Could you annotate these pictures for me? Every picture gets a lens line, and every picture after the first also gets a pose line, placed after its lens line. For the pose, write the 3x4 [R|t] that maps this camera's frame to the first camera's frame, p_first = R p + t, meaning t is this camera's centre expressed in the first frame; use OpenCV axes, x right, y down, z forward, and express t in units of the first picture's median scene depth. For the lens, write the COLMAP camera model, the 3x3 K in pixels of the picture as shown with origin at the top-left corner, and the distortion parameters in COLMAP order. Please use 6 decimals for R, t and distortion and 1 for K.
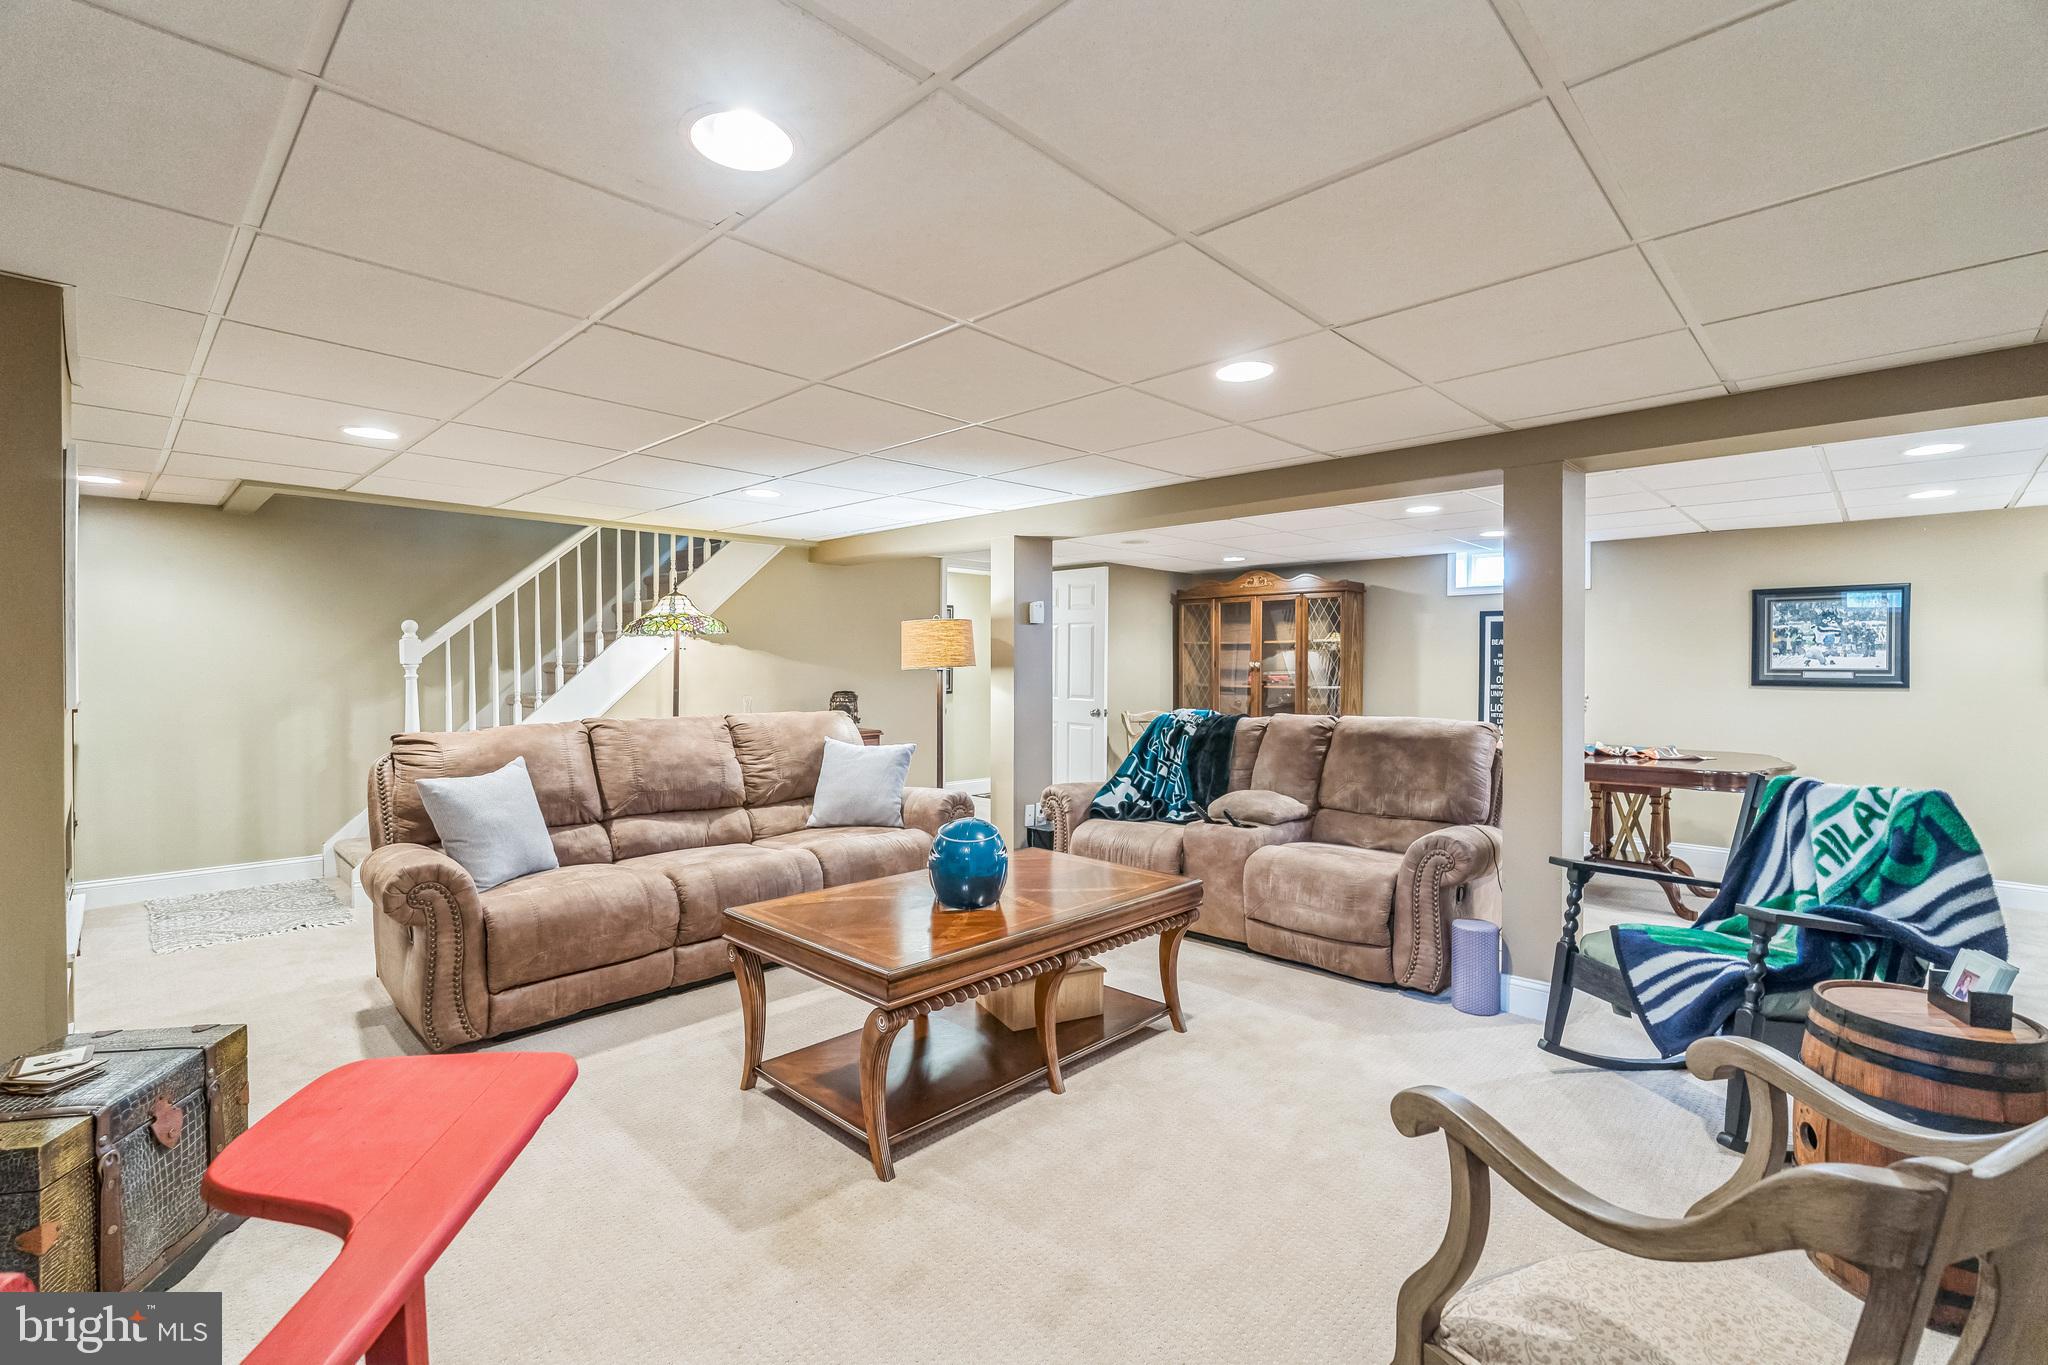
lens RADIAL K [[904.6, 0, 1016.4], [0, 904.6, 681.9], [0, 0, 1]] dist [-0.000714, -0.000032]
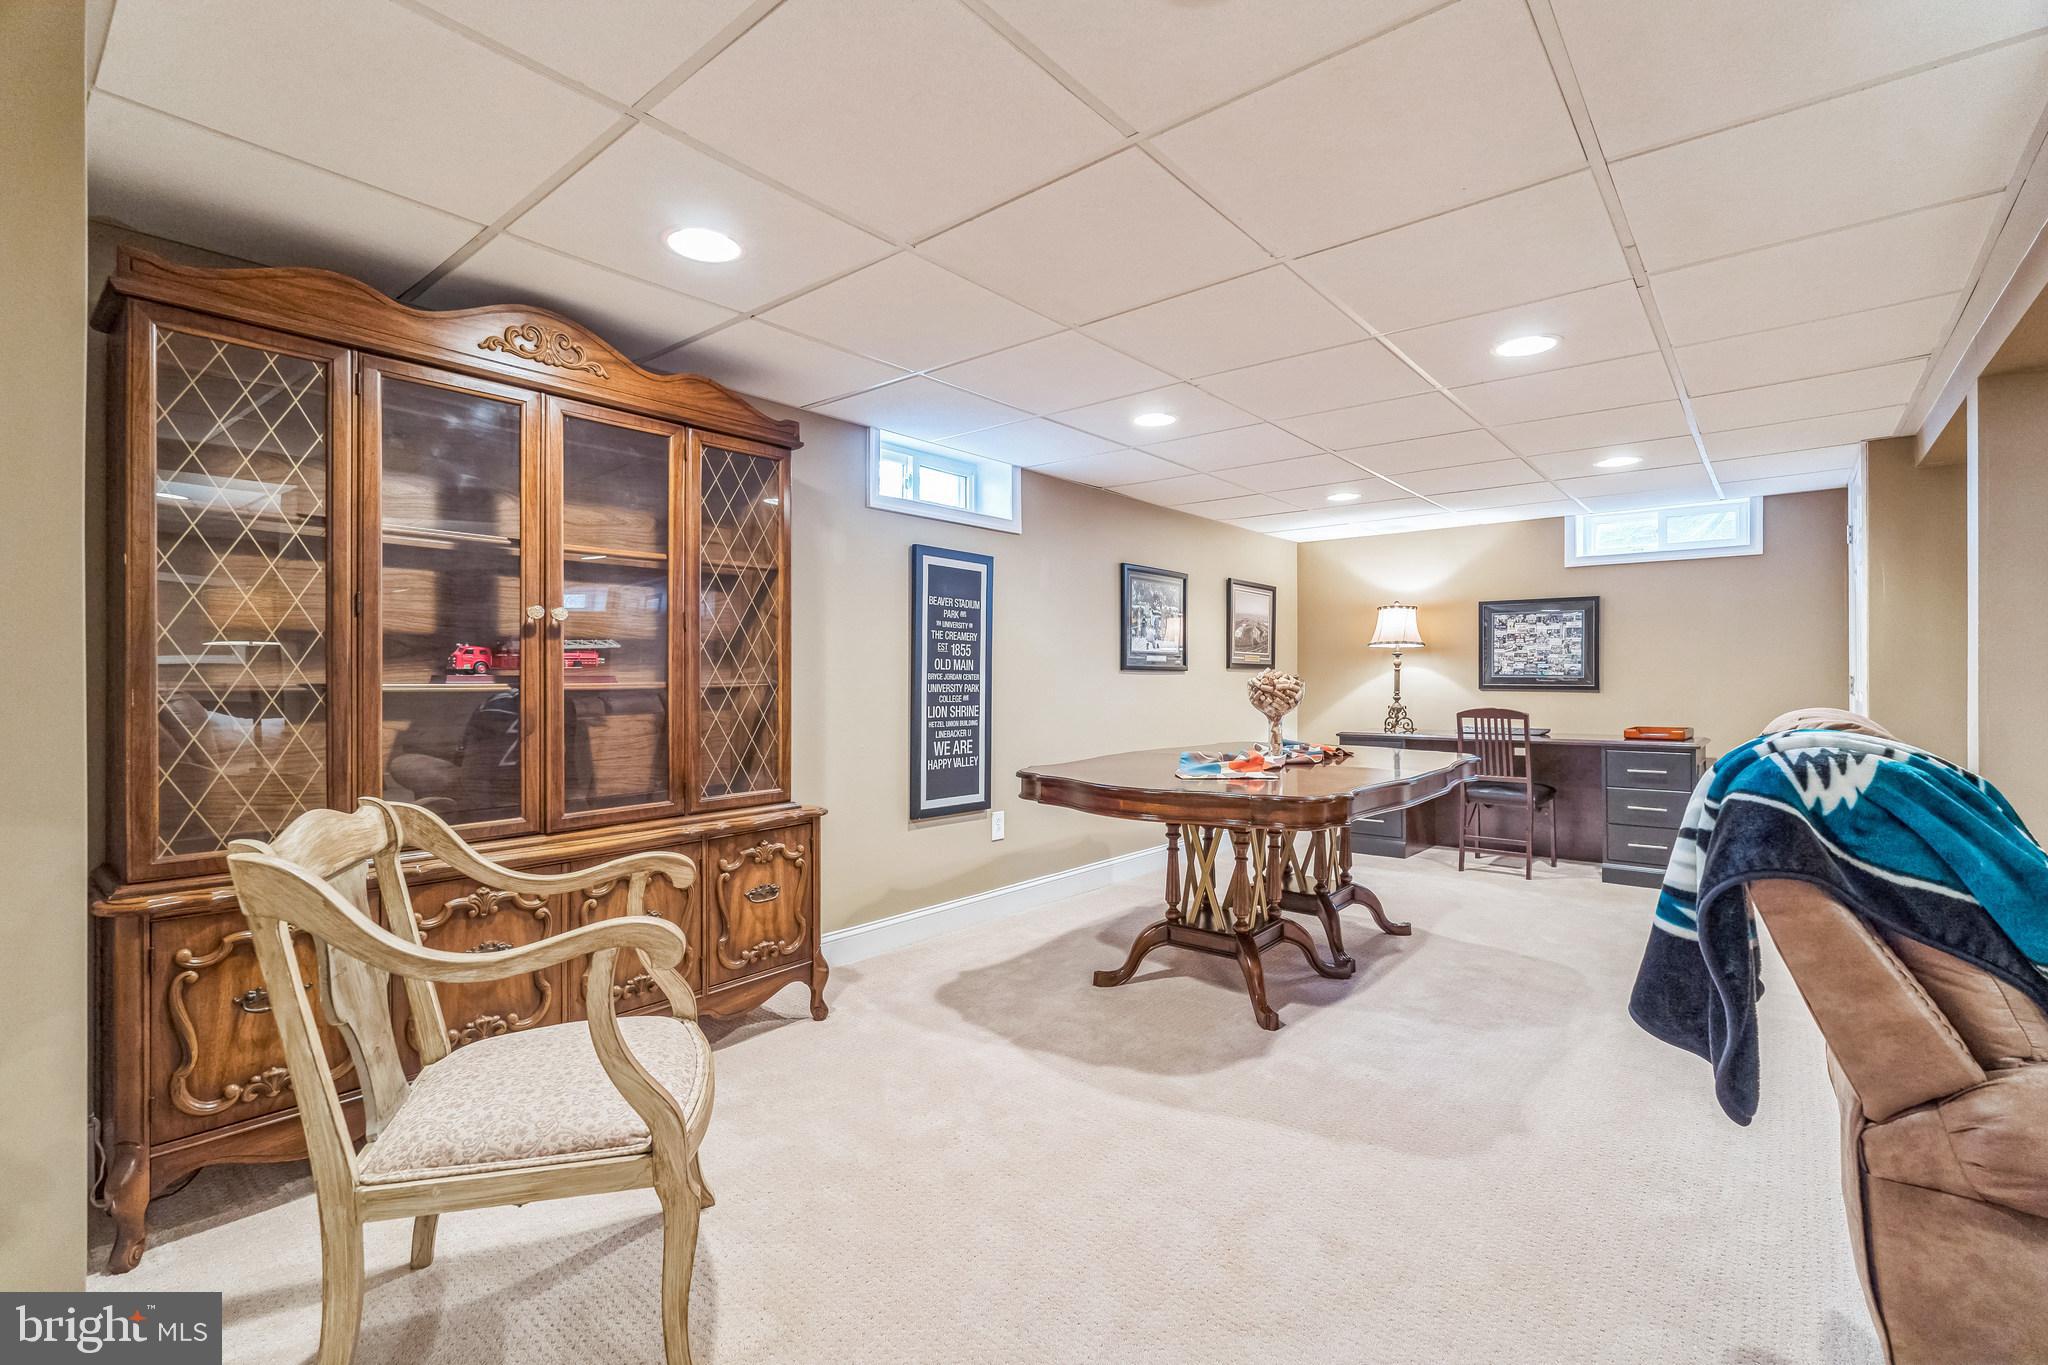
lens RADIAL K [[919.6, 0, 1026.1], [0, 919.6, 671.0], [0, 0, 1]] dist [0.002085, 0.000795]
pose [[-0.083659, 0.003298, 0.996489, -0.091417], [0.017517, 0.999845, -0.001838, 0.005187], [-0.996341, 0.017301, -0.083703, 1.318964]]
